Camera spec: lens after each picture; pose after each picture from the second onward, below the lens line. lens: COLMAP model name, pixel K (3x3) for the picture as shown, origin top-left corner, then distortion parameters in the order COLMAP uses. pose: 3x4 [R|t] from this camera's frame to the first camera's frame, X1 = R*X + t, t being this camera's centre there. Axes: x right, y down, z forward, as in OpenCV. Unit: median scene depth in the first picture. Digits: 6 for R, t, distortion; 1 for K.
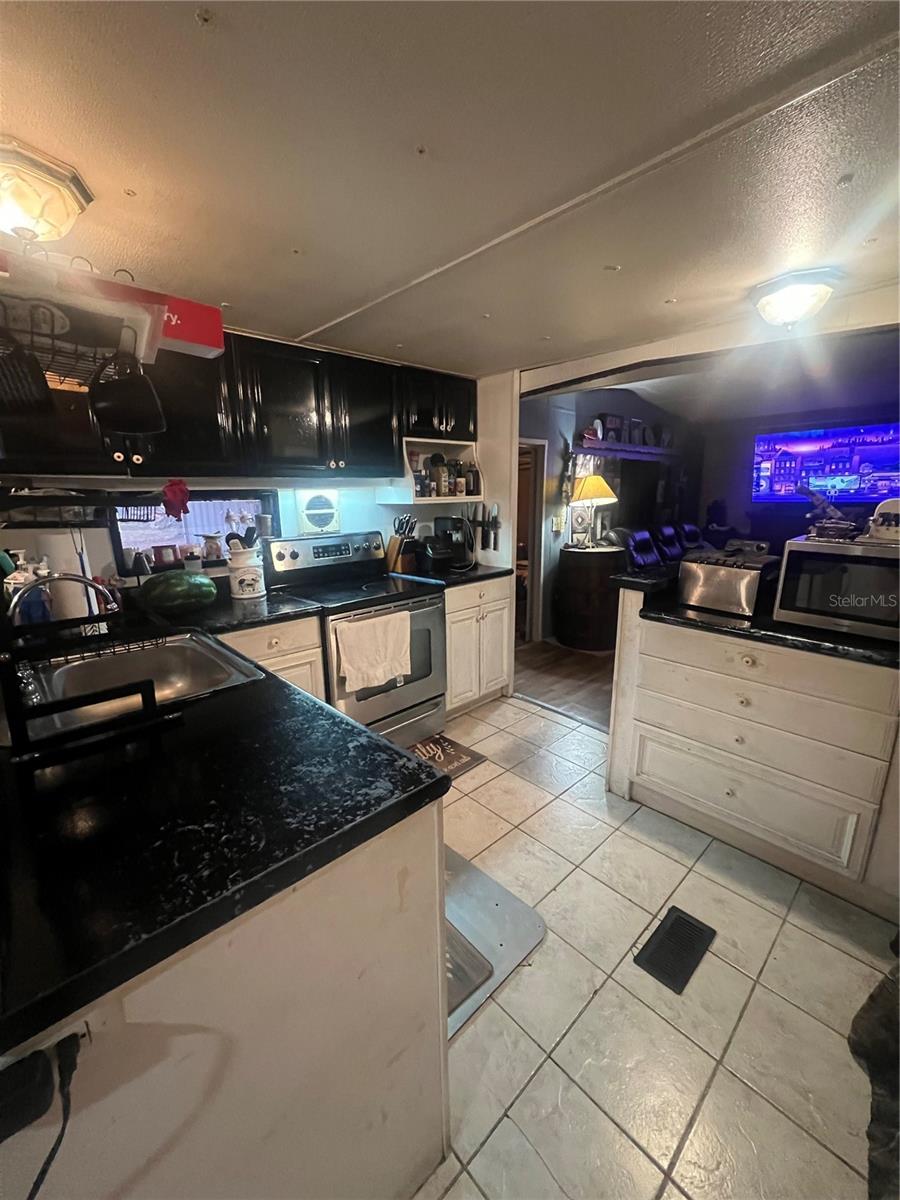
lens RADIAL K [[476.5, 0, 447.7], [0, 476.5, 597.3], [0, 0, 1]] dist [0.001983, -0.000116]
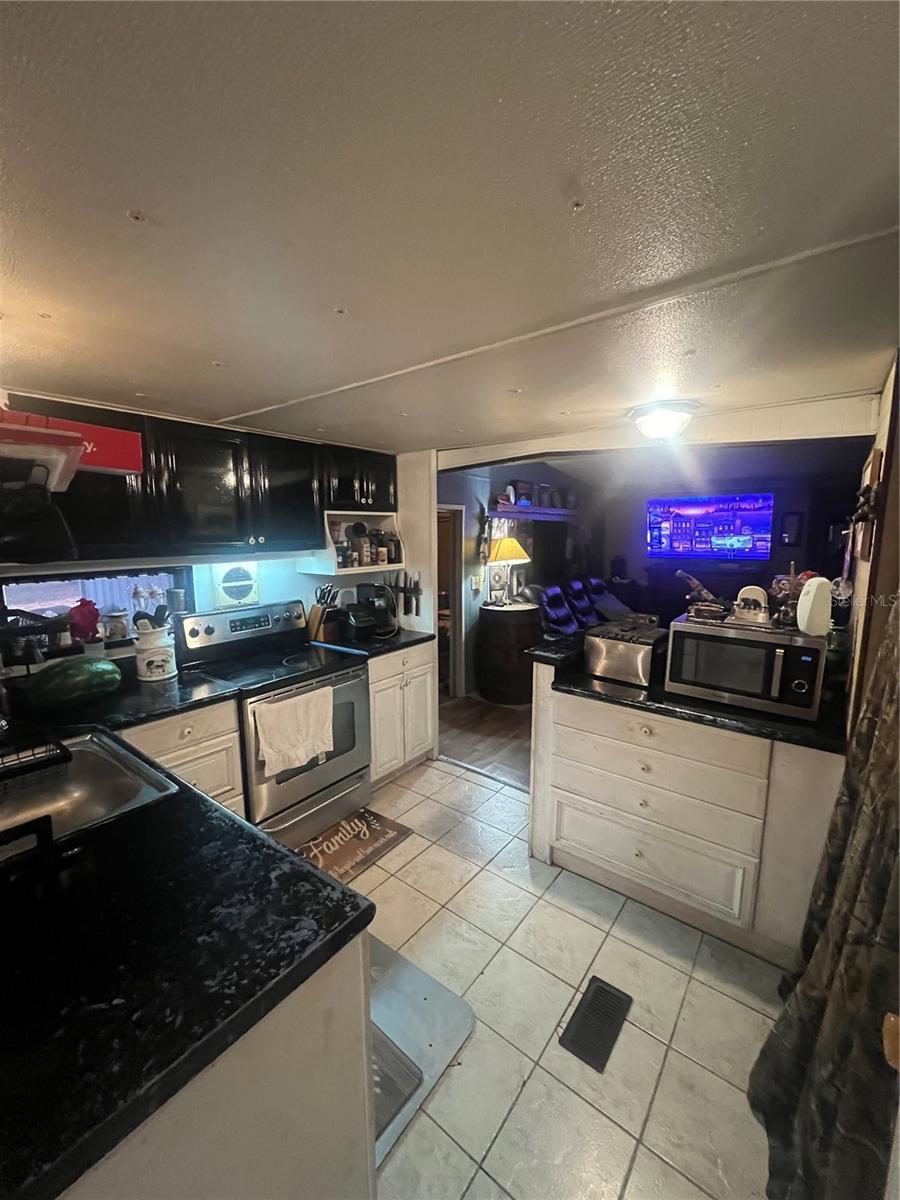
lens RADIAL K [[476.5, 0, 445.9], [0, 476.5, 598.6], [0, 0, 1]] dist [0.001983, -0.000116]
pose [[0.987800, -0.013034, 0.155183, 0.002490], [0.025530, 0.996563, -0.078806, -0.082483], [-0.153623, 0.081807, 0.984737, -0.036910]]
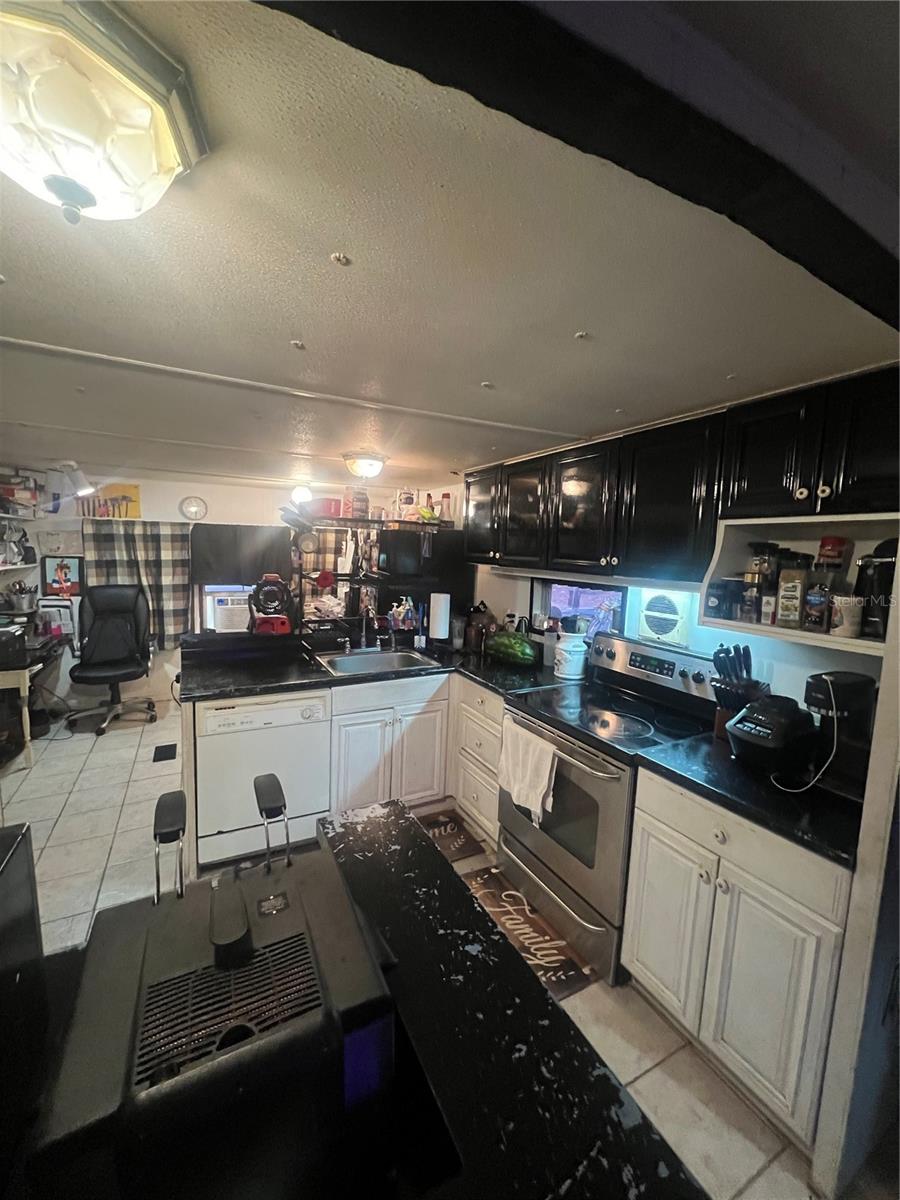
lens RADIAL K [[476.5, 0, 453.8], [0, 476.5, 597.2], [0, 0, 1]] dist [0.001983, -0.000116]
pose [[-0.245128, 0.107789, -0.963480, 0.802386], [-0.236671, 0.957080, 0.167286, -0.351965], [0.940159, 0.269034, -0.209096, 1.117360]]
